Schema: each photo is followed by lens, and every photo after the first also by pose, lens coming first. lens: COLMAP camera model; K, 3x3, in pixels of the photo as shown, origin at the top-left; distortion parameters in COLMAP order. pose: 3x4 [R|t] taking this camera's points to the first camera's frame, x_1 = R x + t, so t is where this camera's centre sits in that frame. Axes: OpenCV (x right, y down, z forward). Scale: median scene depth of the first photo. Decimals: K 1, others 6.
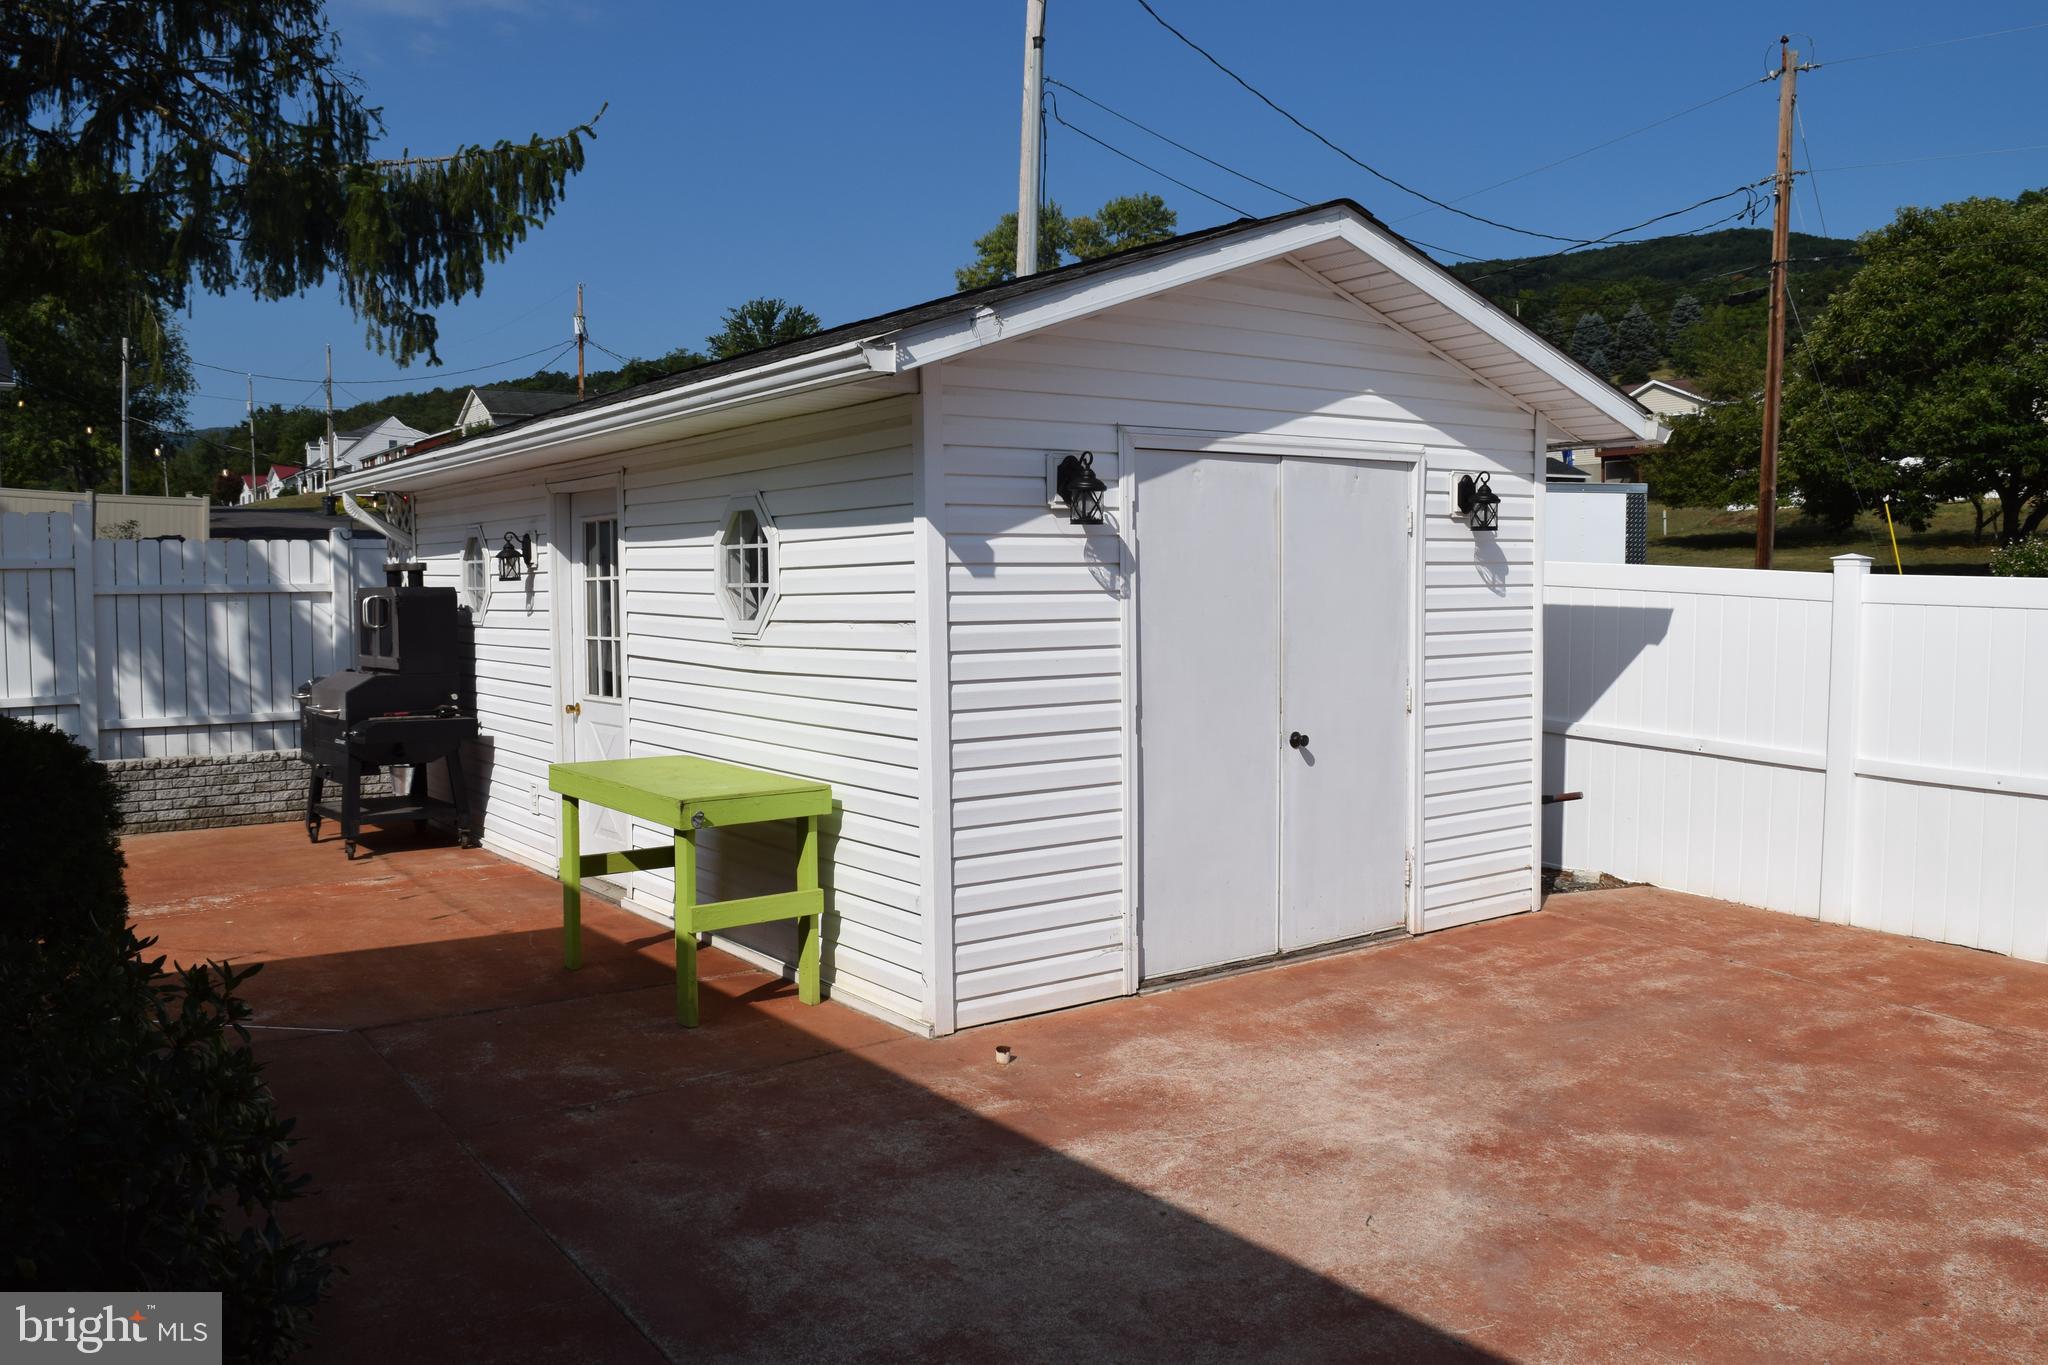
lens RADIAL K [[1589.2, 0, 1049.5], [0, 1589.2, 677.6], [0, 0, 1]] dist [-0.083787, 0.005969]
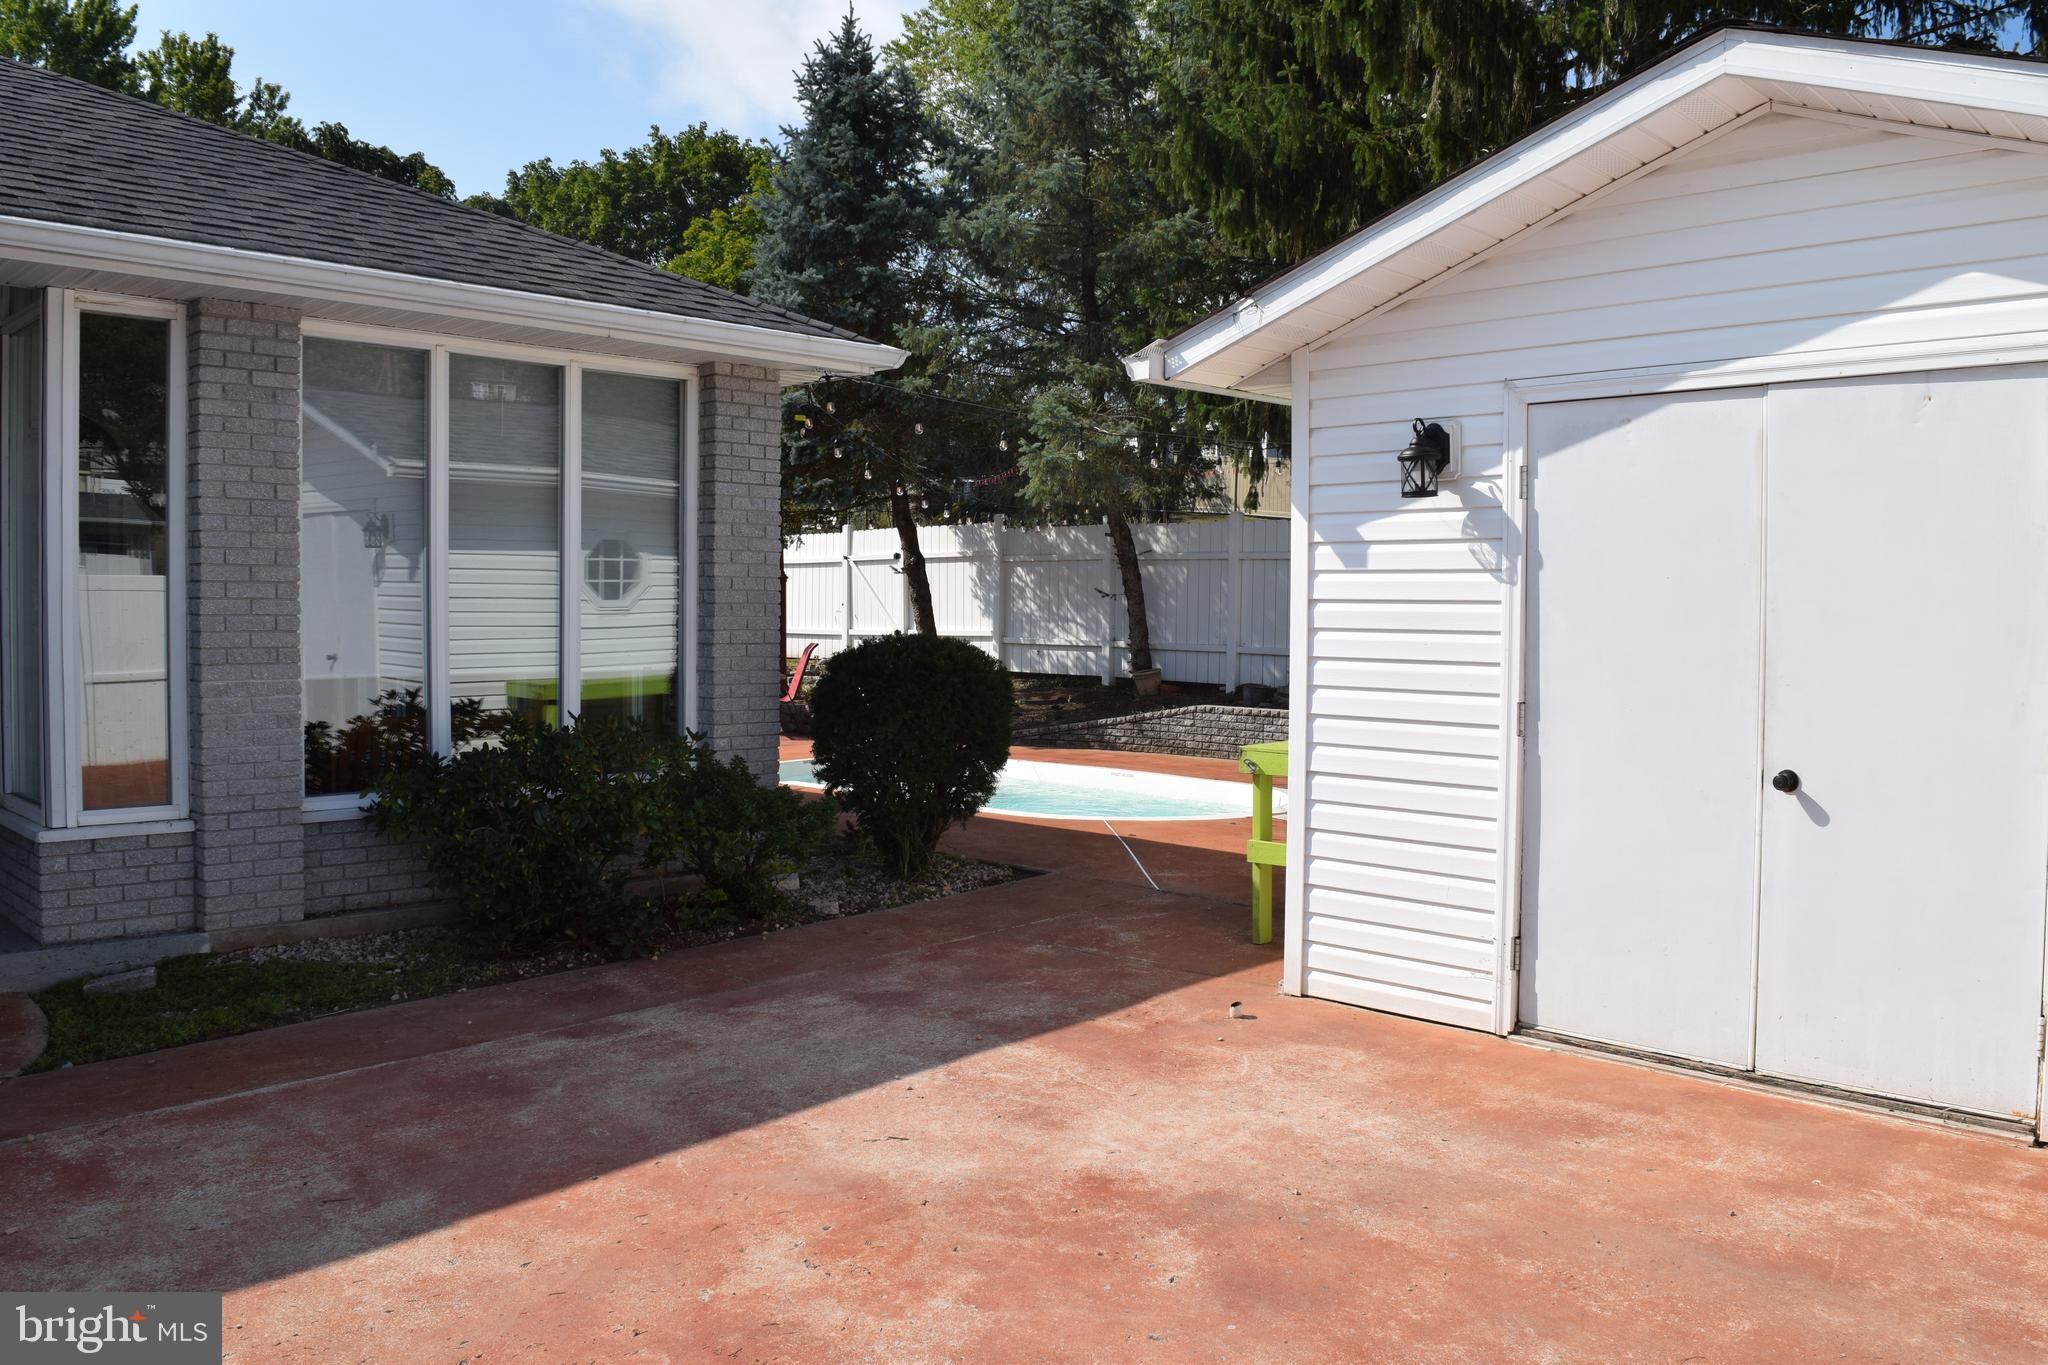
lens RADIAL K [[1589.2, 0, 1049.5], [0, 1589.2, 677.6], [0, 0, 1]] dist [-0.083787, 0.005969]
pose [[0.172308, 0.056708, -0.983409, 0.999413], [-0.067675, 0.996664, 0.045615, -0.021039], [0.982716, 0.058692, 0.175571, 0.702424]]
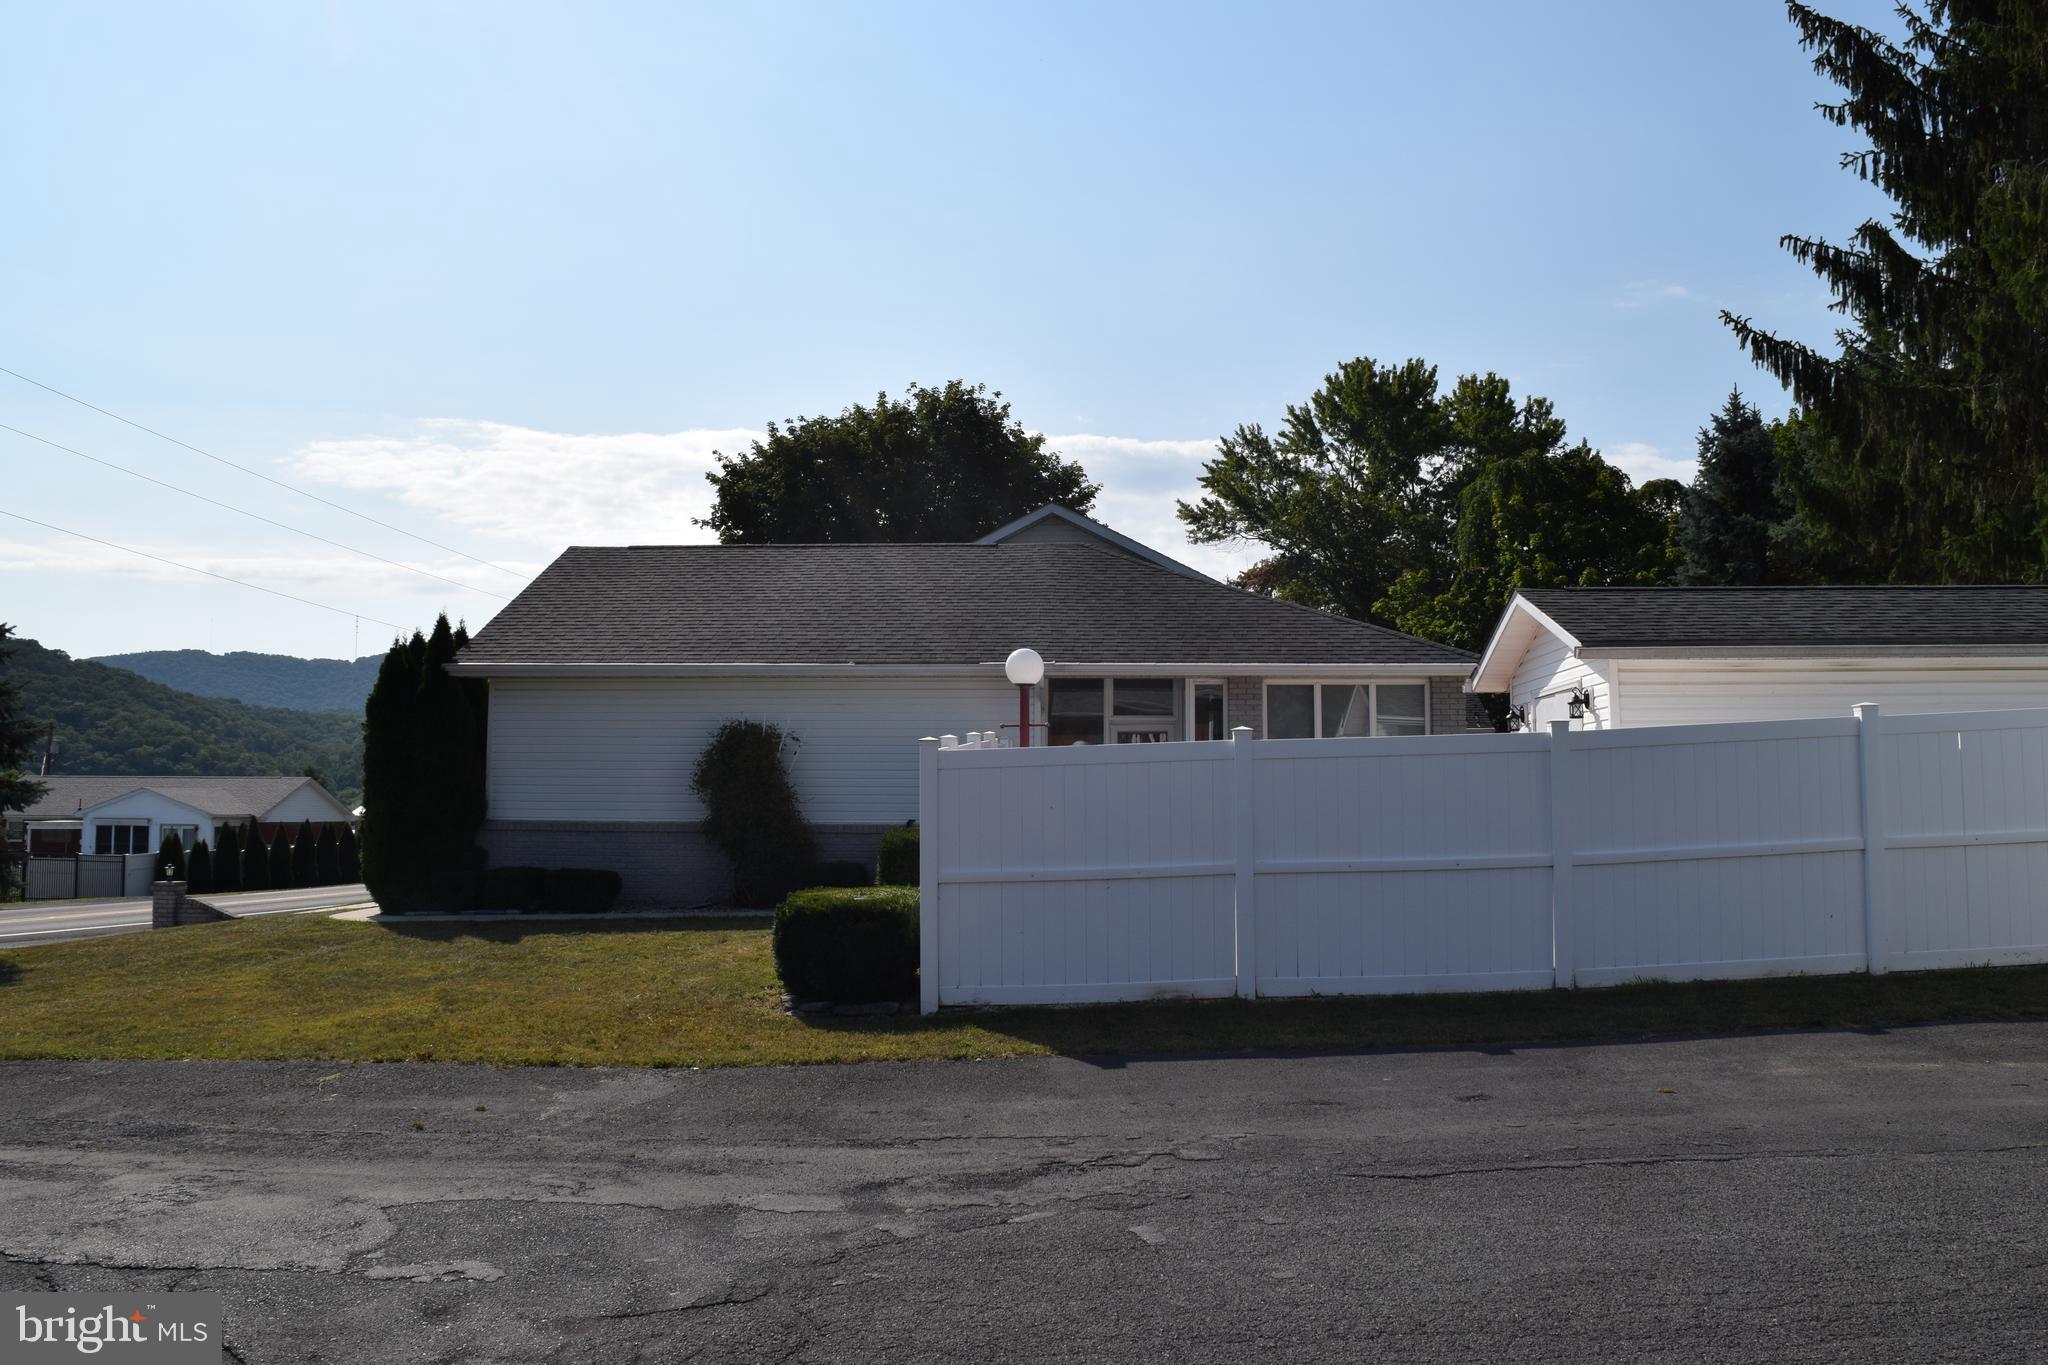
lens RADIAL K [[1589.2, 0, 1049.5], [0, 1589.2, 677.6], [0, 0, 1]] dist [-0.083787, 0.005969]
pose [[-0.620829, -0.051673, -0.782241, 1.849859], [-0.040580, 0.998606, -0.033760, -0.043264], [0.782895, 0.010784, -0.622060, 1.398183]]
